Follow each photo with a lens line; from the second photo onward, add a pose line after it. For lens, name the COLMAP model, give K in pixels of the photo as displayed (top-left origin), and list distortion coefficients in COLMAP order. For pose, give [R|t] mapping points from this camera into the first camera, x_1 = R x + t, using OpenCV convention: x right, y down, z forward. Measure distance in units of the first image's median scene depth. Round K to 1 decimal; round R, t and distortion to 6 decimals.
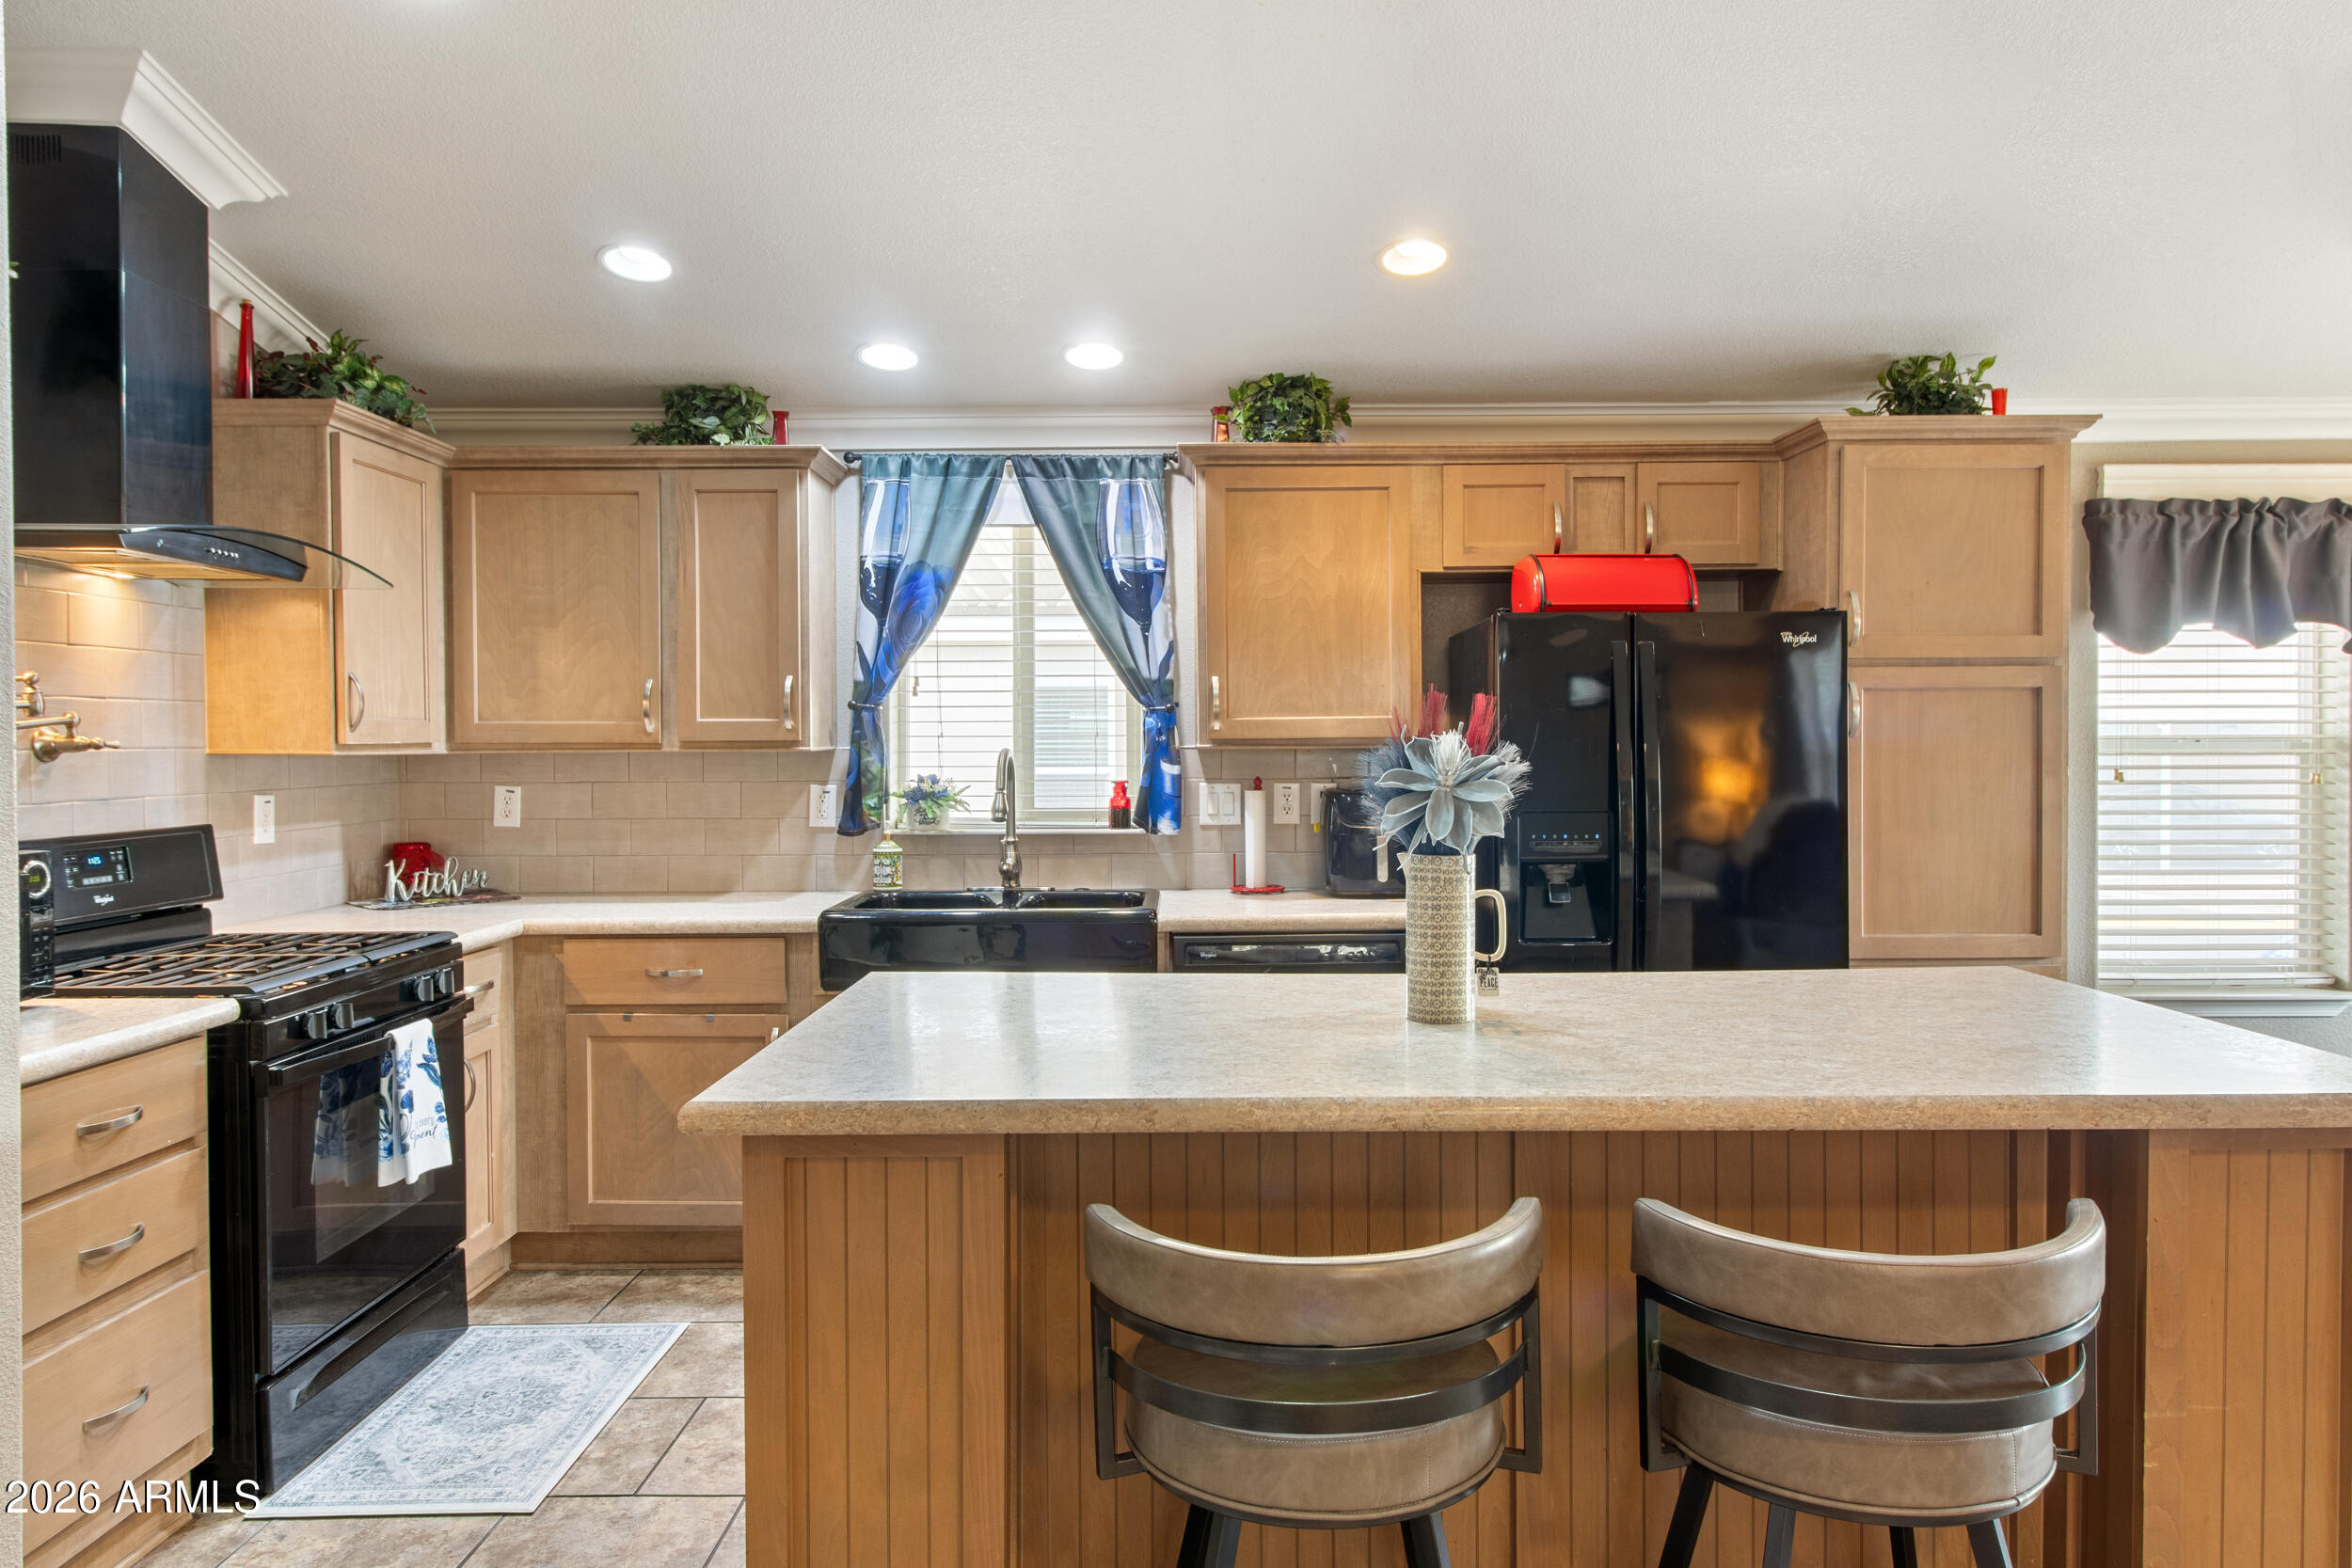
lens RADIAL K [[1560.4, 0, 1183.7], [0, 1560.4, 764.3], [0, 0, 1]] dist [0.017764, -0.005690]
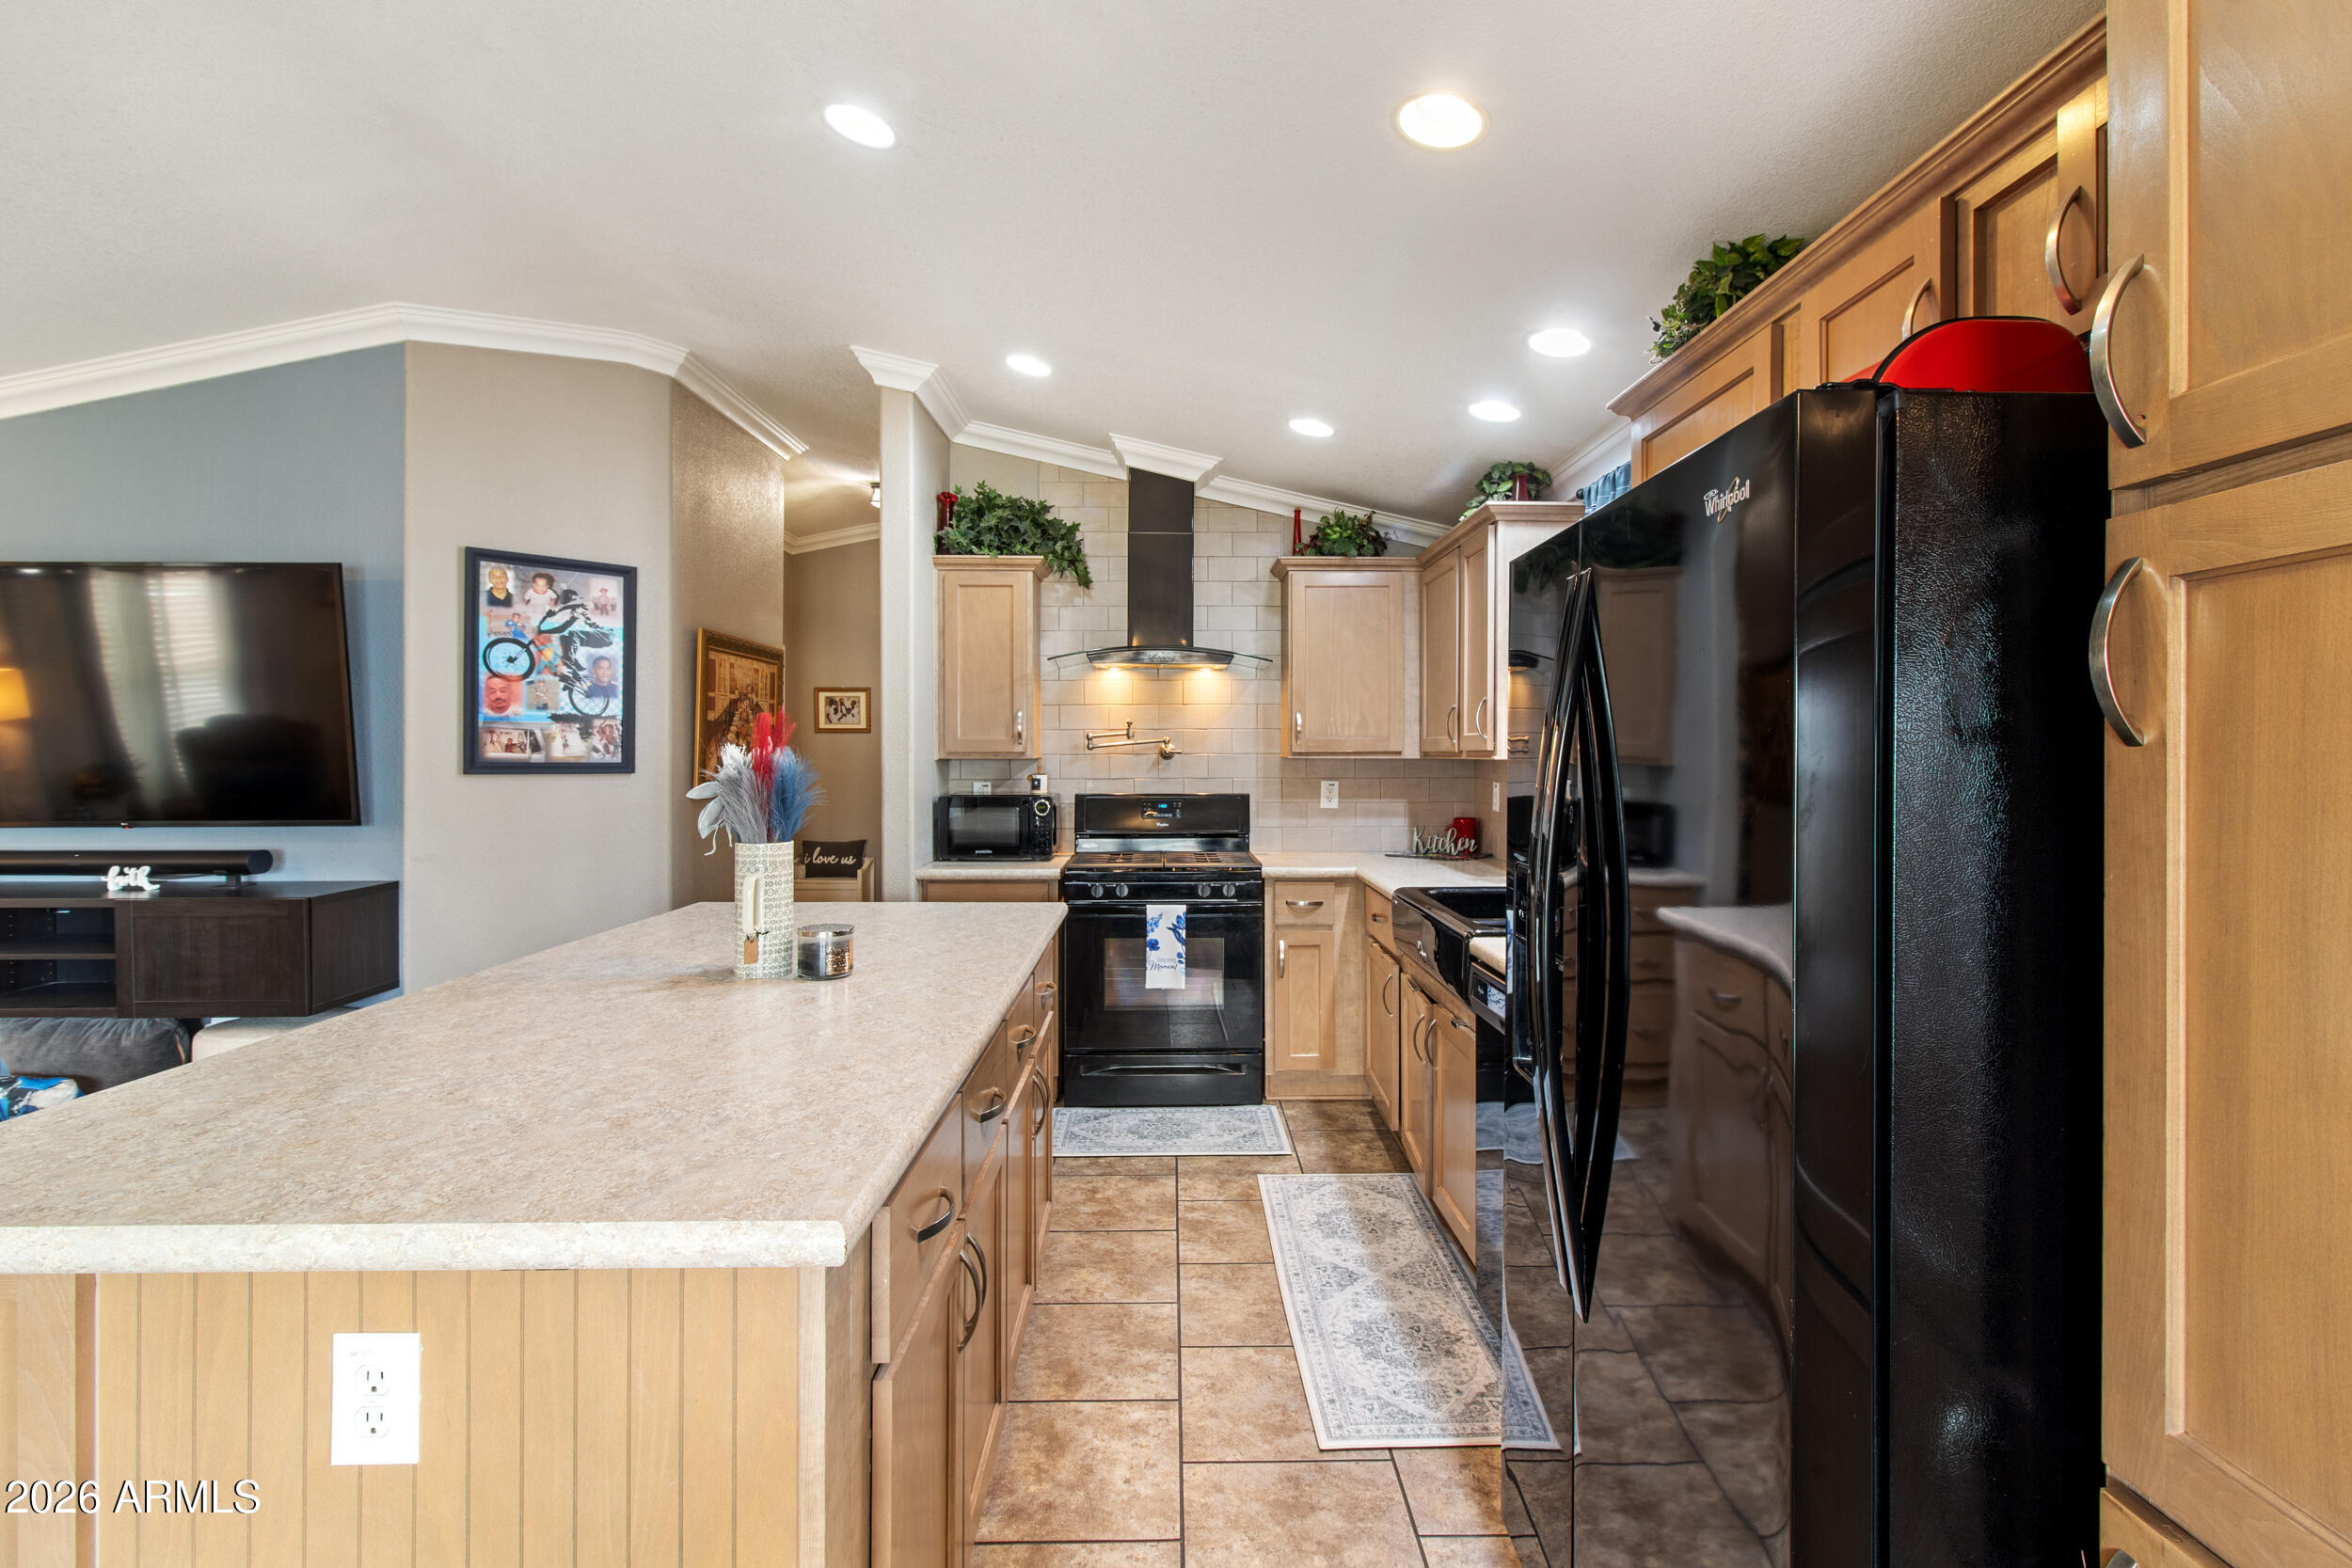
lens RADIAL K [[1095.9, 0, 1178.7], [0, 1095.9, 752.3], [0, 0, 1]] dist [0.001623, 0.000149]
pose [[0.004798, 0.003146, -0.999984, 0.595713], [-0.016105, 0.999866, 0.003068, -0.012540], [0.999859, 0.016090, 0.004848, 0.760184]]
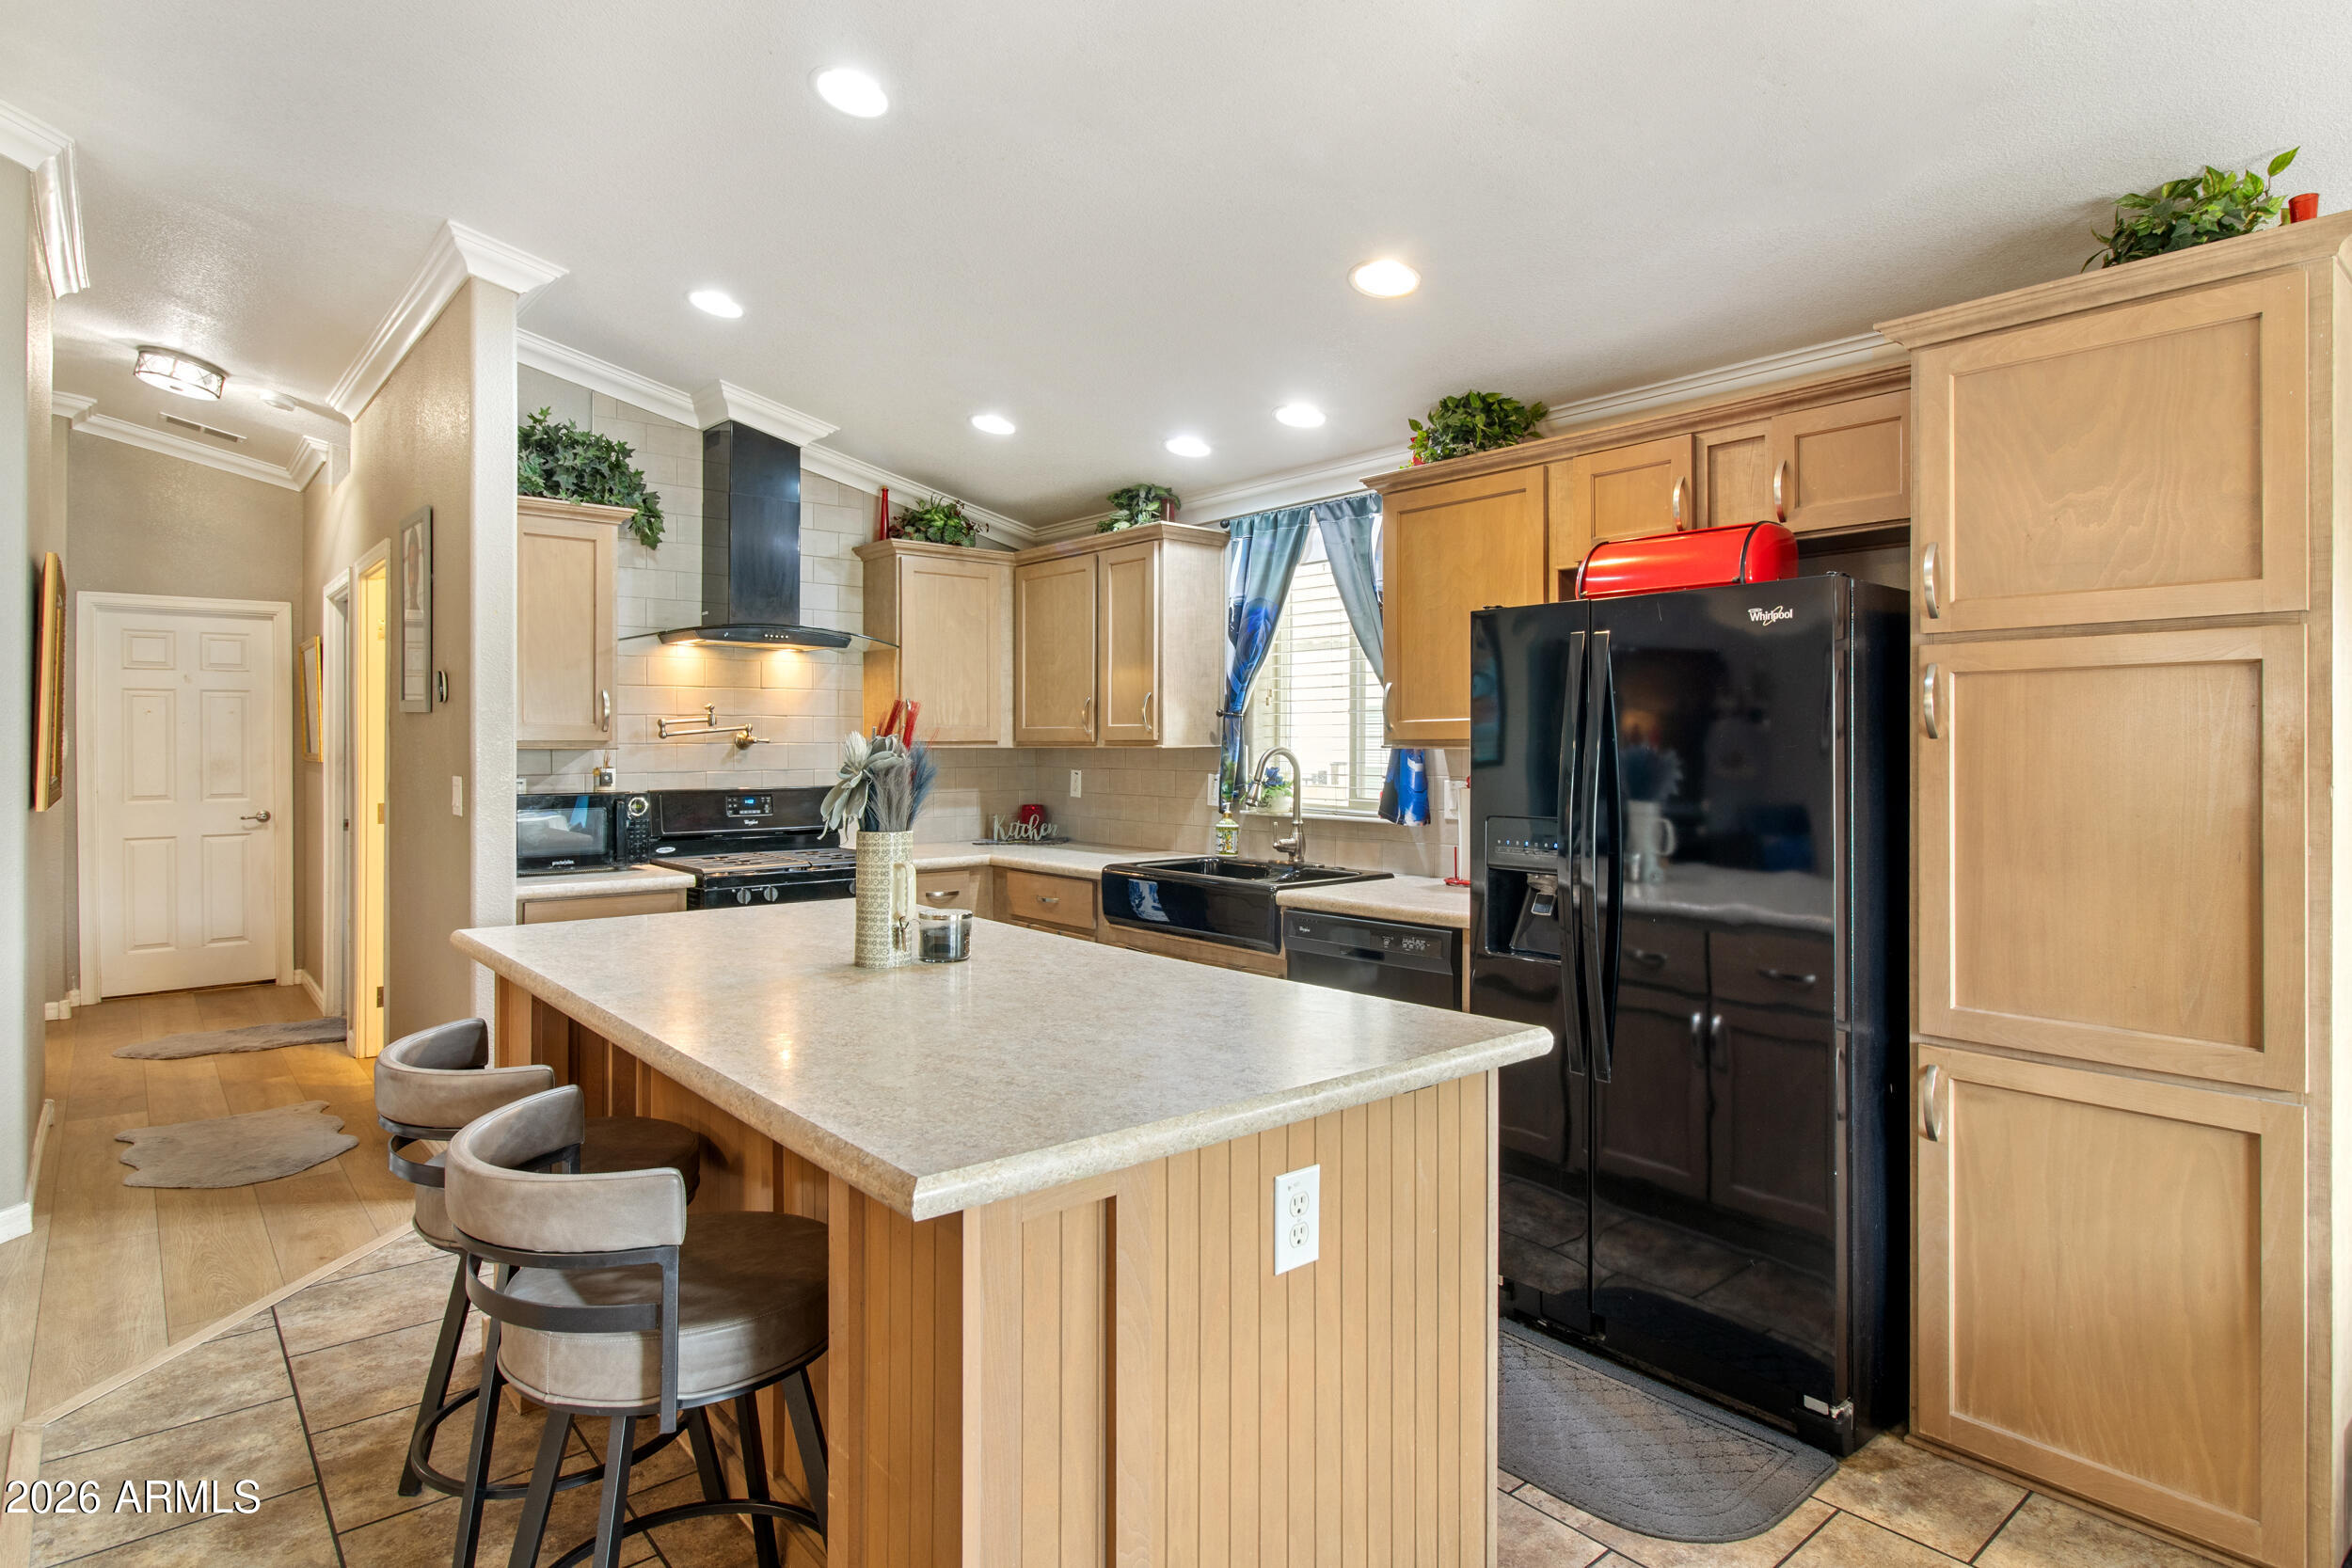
lens RADIAL K [[1264.1, 0, 1182.2], [0, 1264.1, 746.3], [0, 0, 1]] dist [-0.039980, 0.037517]
pose [[0.640267, 0.005757, -0.768130, 0.612969], [-0.015660, 0.999862, -0.005560, -0.004195], [0.767992, 0.015589, 0.640269, 0.318219]]
